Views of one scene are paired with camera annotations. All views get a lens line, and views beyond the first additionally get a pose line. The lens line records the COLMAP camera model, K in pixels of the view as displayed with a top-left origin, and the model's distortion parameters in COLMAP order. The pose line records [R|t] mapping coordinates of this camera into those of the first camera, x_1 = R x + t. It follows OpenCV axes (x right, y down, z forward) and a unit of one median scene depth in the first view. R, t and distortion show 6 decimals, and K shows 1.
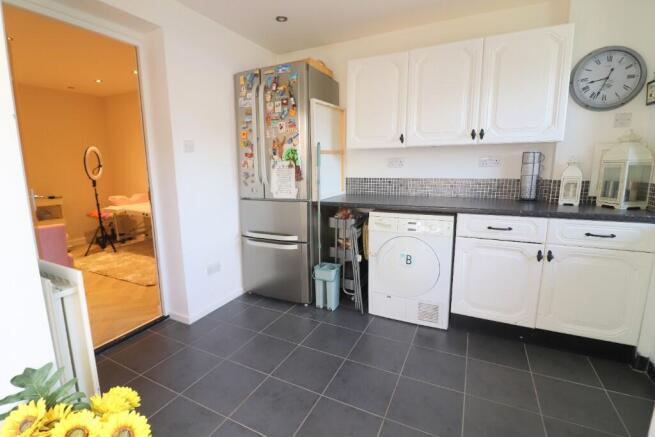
lens RADIAL K [[304.9, 0, 323.1], [0, 304.9, 218.6], [0, 0, 1]] dist [-0.022727, -0.001849]
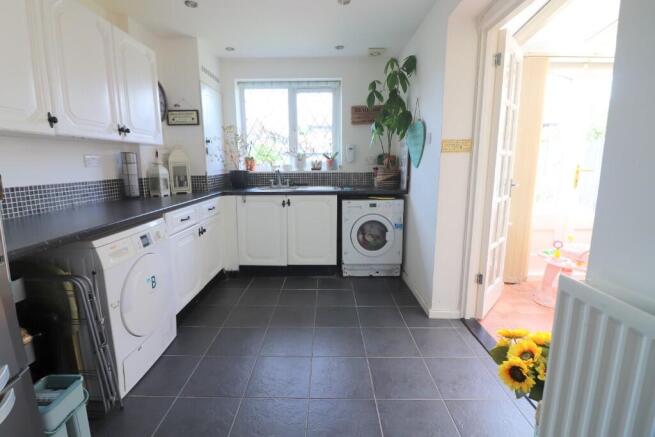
lens RADIAL K [[304.9, 0, 326.5], [0, 304.9, 217.9], [0, 0, 1]] dist [-0.022727, -0.001849]
pose [[-0.433101, -0.139274, 0.890520, -0.583277], [0.171782, 0.957127, 0.233237, -0.128336], [-0.884825, 0.253990, -0.390608, 0.854632]]
